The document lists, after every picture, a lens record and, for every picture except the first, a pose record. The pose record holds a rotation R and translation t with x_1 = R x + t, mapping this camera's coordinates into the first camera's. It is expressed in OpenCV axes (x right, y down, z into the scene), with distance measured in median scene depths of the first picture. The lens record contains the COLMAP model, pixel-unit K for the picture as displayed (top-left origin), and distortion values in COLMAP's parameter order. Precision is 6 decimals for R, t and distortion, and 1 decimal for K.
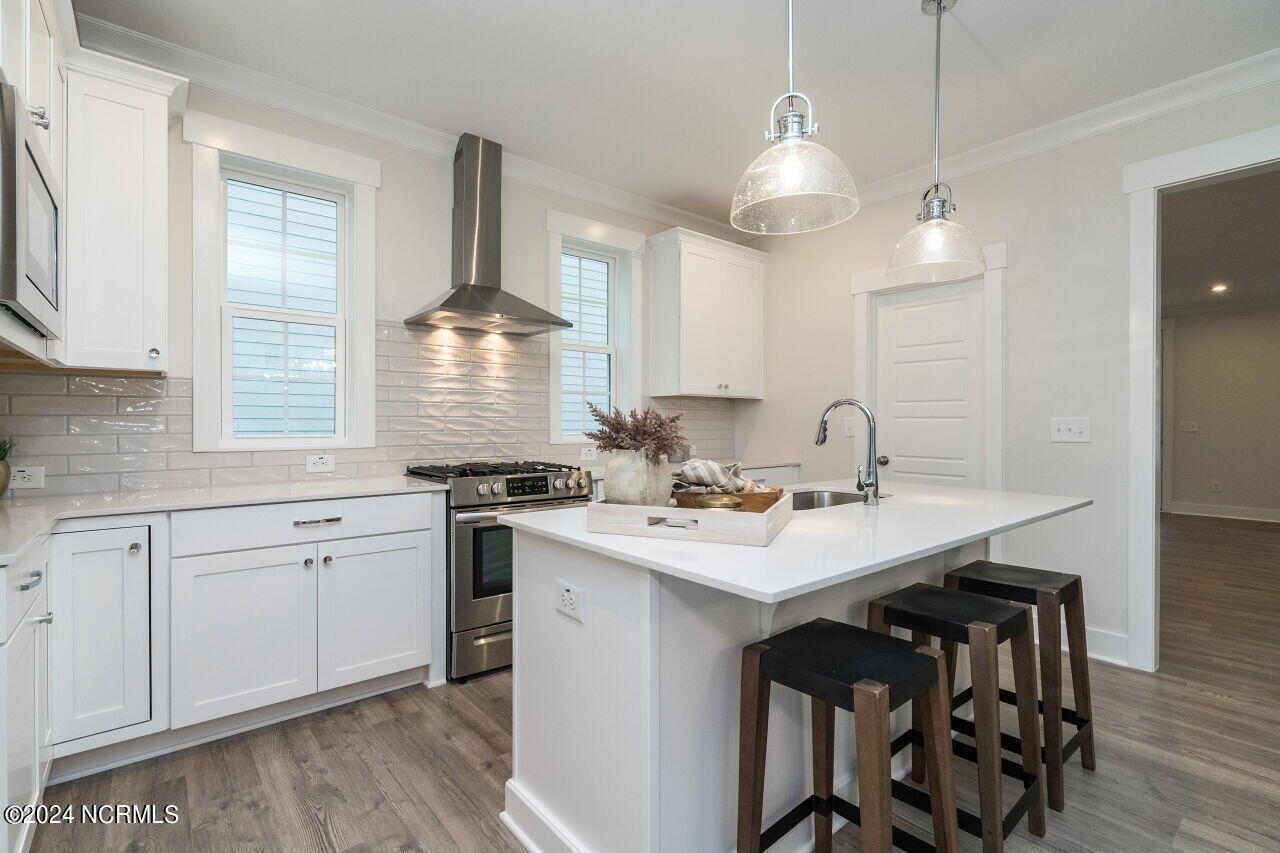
lens RADIAL K [[614.8, 0, 630.5], [0, 614.8, 429.6], [0, 0, 1]] dist [-0.000264, 0.001851]
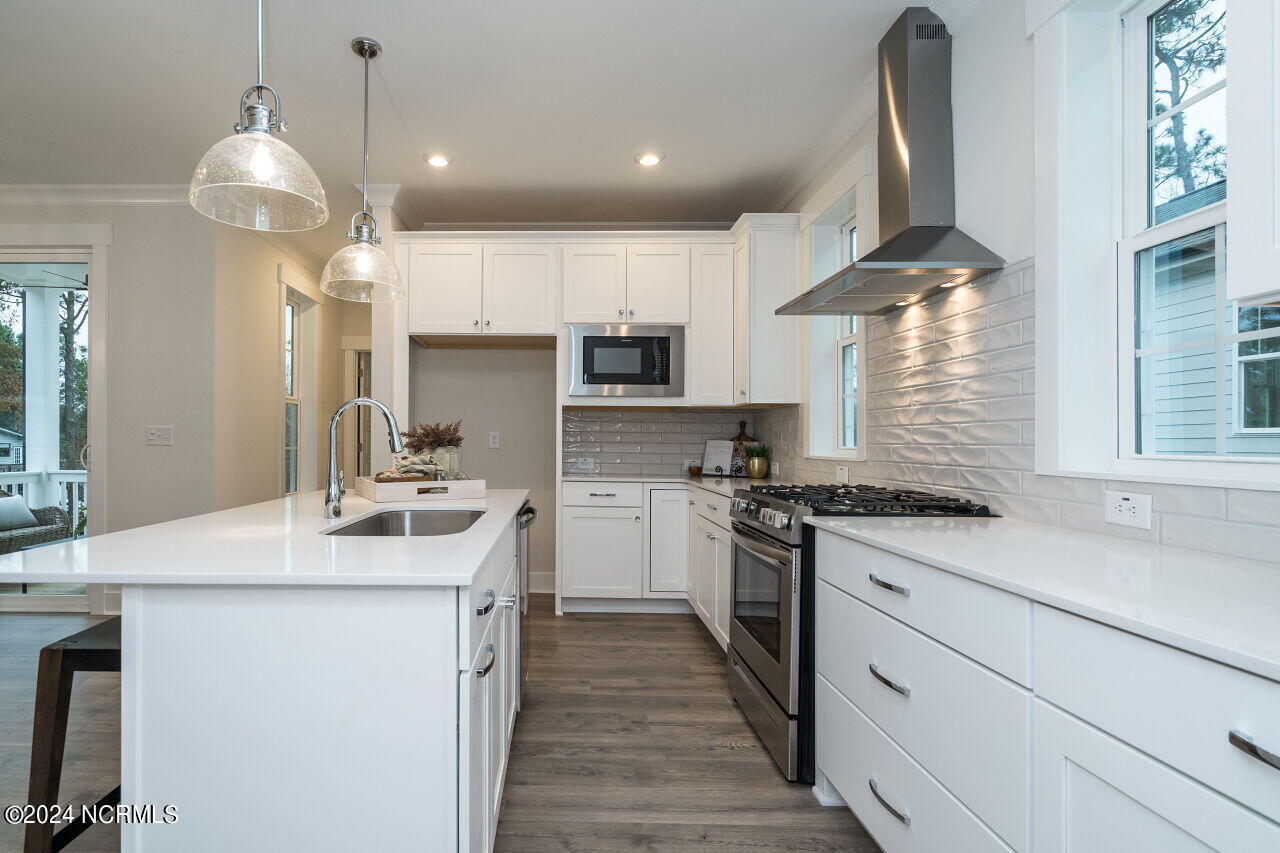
lens RADIAL K [[614.8, 0, 542.6], [0, 614.8, 436.1], [0, 0, 1]] dist [-0.000264, 0.001851]
pose [[-0.672490, -0.001668, -0.740104, 0.530587], [0.004274, 0.999972, -0.006137, -0.004930], [0.740094, -0.007291, -0.672464, 1.144164]]
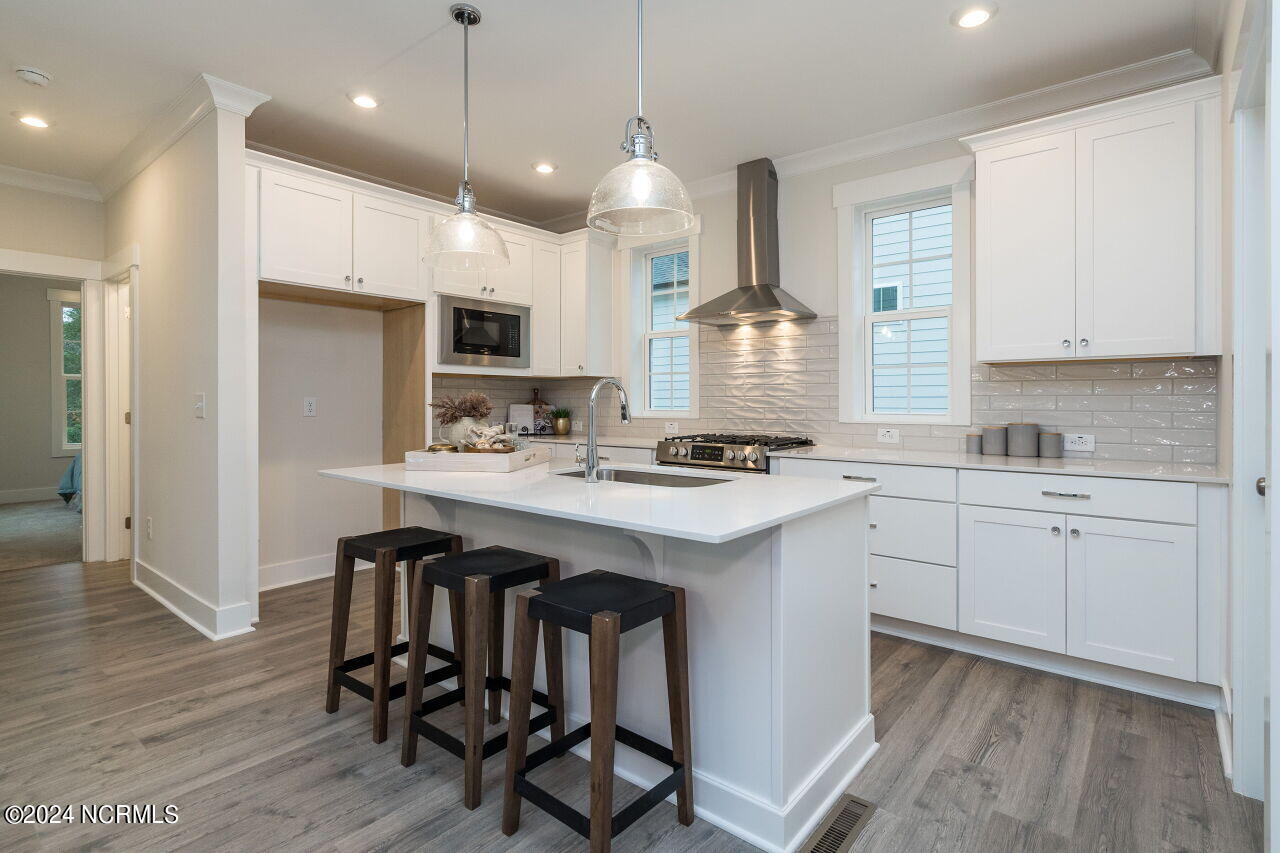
lens RADIAL K [[614.8, 0, 641.0], [0, 614.8, 400.3], [0, 0, 1]] dist [-0.000264, 0.001851]
pose [[0.151199, 0.008688, -0.988465, 0.876225], [0.007058, 0.999926, 0.009869, -0.026248], [0.988478, -0.008469, 0.151127, 0.593110]]
